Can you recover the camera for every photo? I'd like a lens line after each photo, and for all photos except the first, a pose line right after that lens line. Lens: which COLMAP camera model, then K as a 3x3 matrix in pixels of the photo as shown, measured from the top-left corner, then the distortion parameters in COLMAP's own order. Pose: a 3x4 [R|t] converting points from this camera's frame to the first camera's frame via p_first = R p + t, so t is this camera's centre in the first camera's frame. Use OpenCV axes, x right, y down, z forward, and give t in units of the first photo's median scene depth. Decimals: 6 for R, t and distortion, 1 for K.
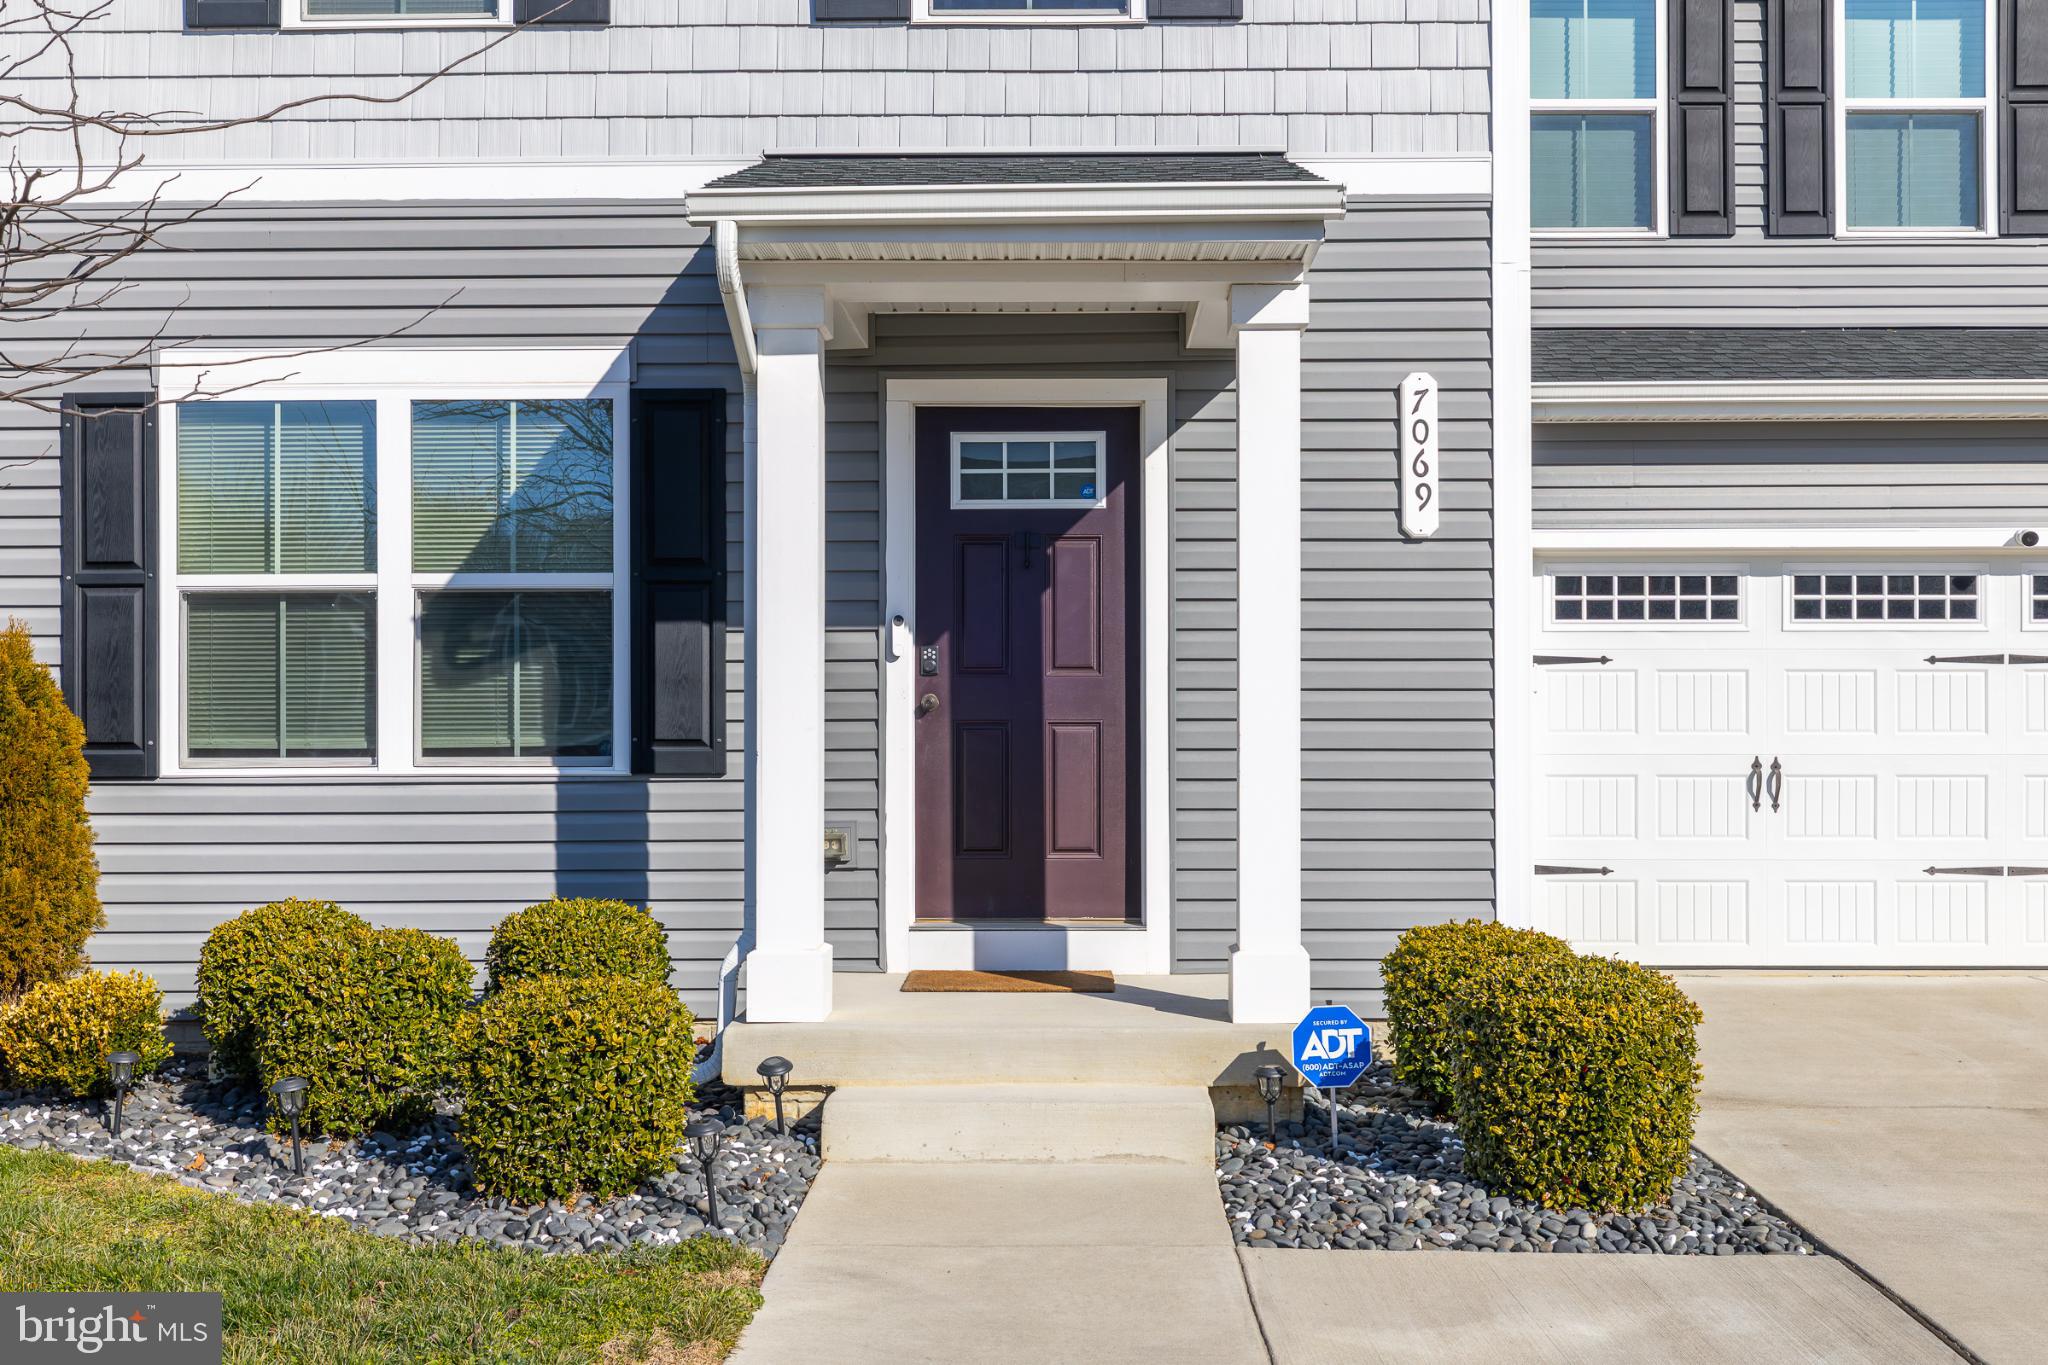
lens RADIAL K [[2010.4, 0, 1027.9], [0, 2010.4, 681.6], [0, 0, 1]] dist [0.010879, 0.000966]
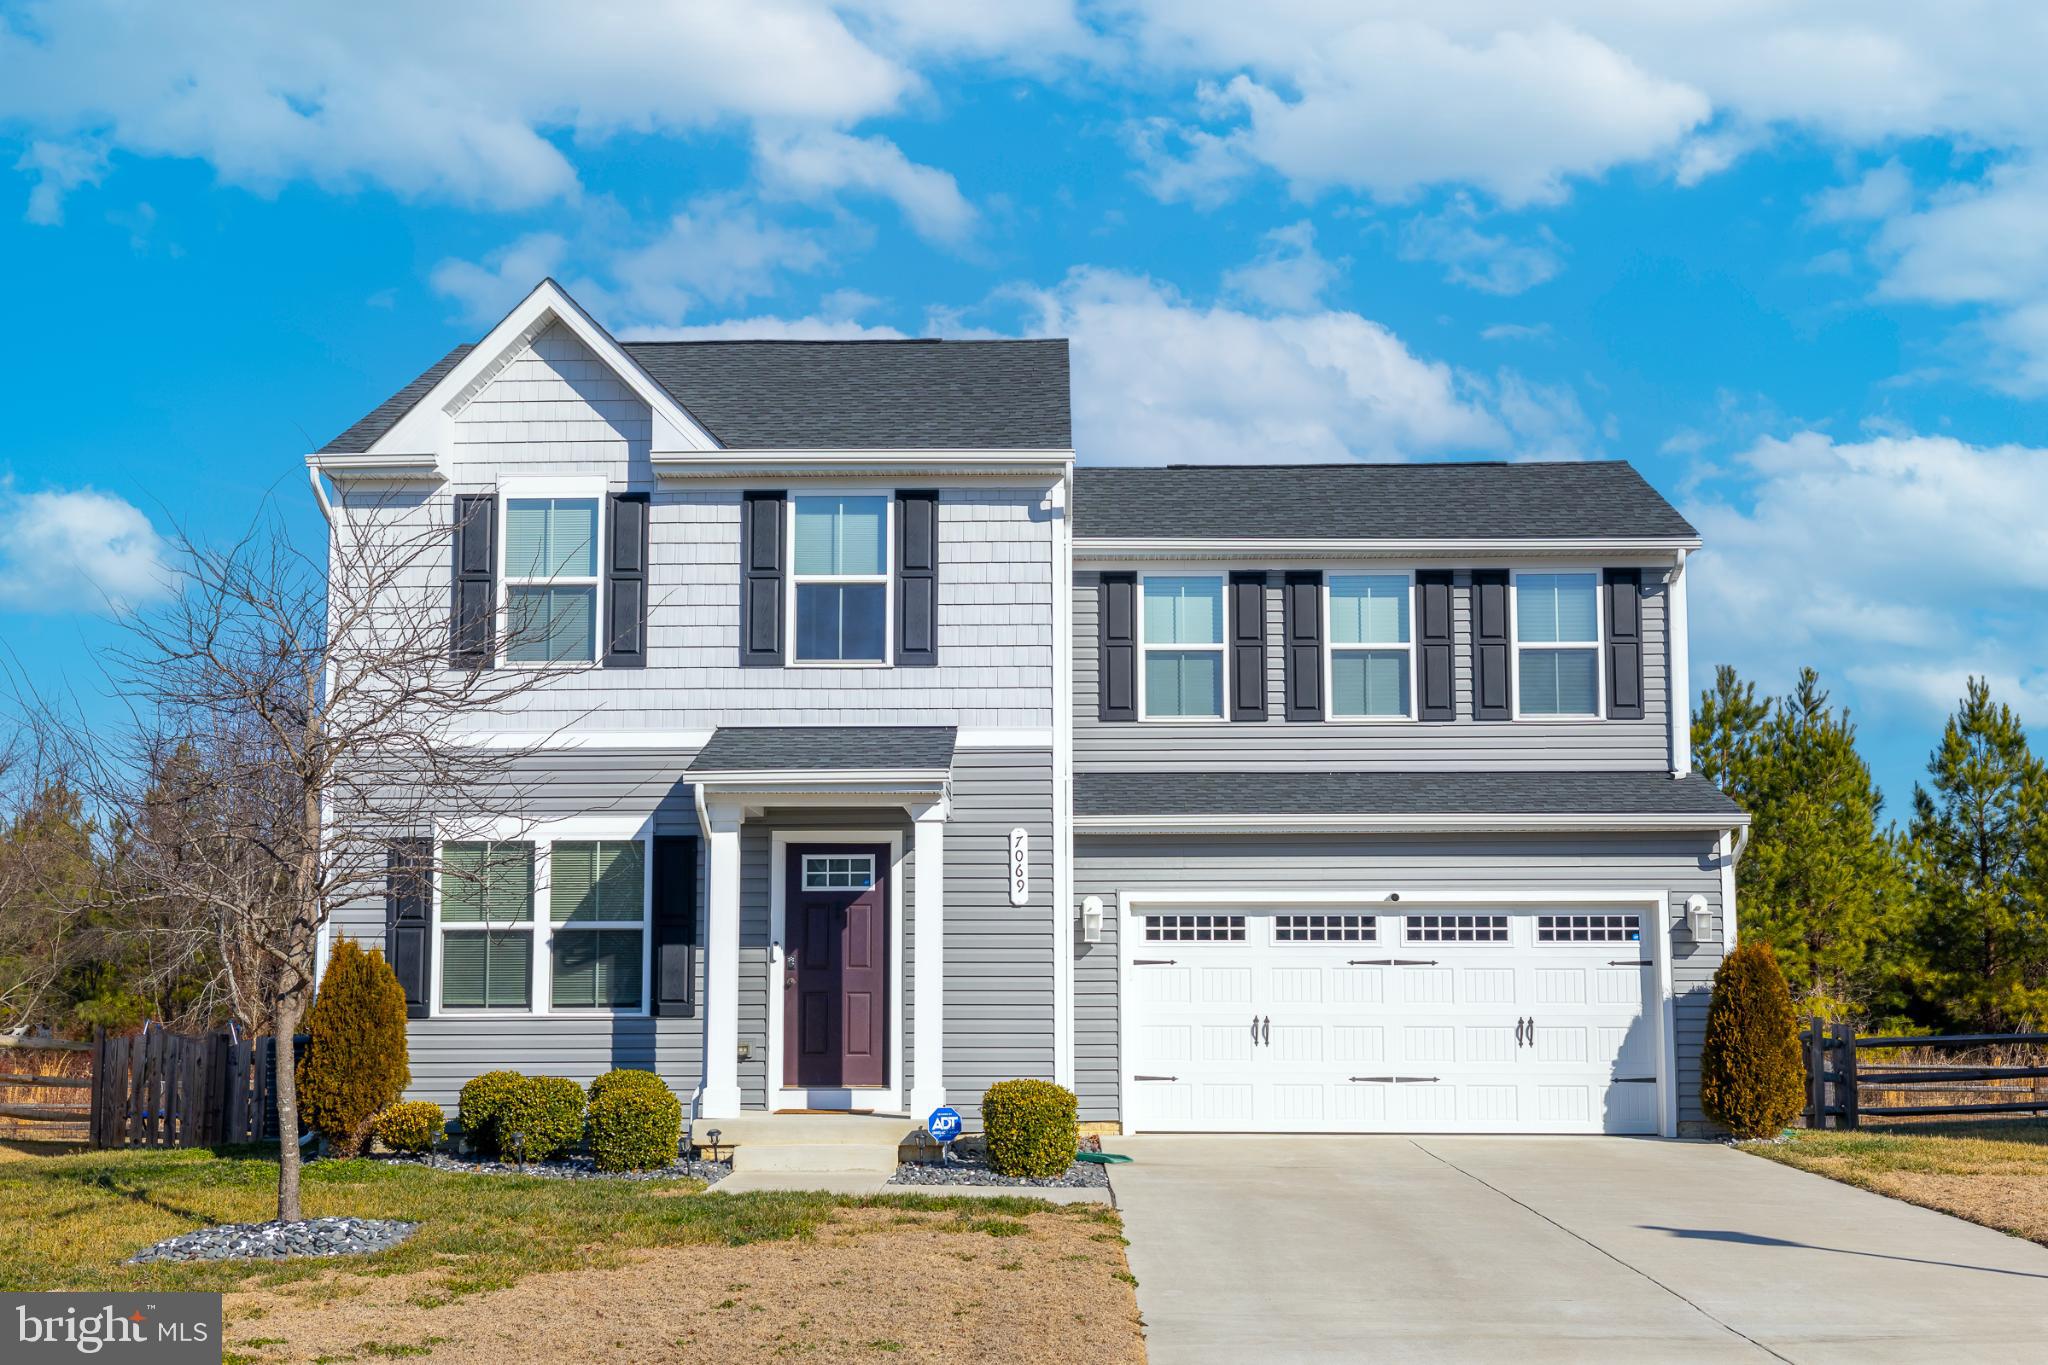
lens RADIAL K [[2598.5, 0, 1024.0], [0, 2598.5, 682.5], [0, 0, 1]] dist [0.024027, 0.003844]
pose [[0.999846, -0.000563, -0.017564, 0.247642], [-0.001485, 0.993202, -0.116395, 0.015131], [0.017510, 0.116403, 0.993048, -1.771032]]
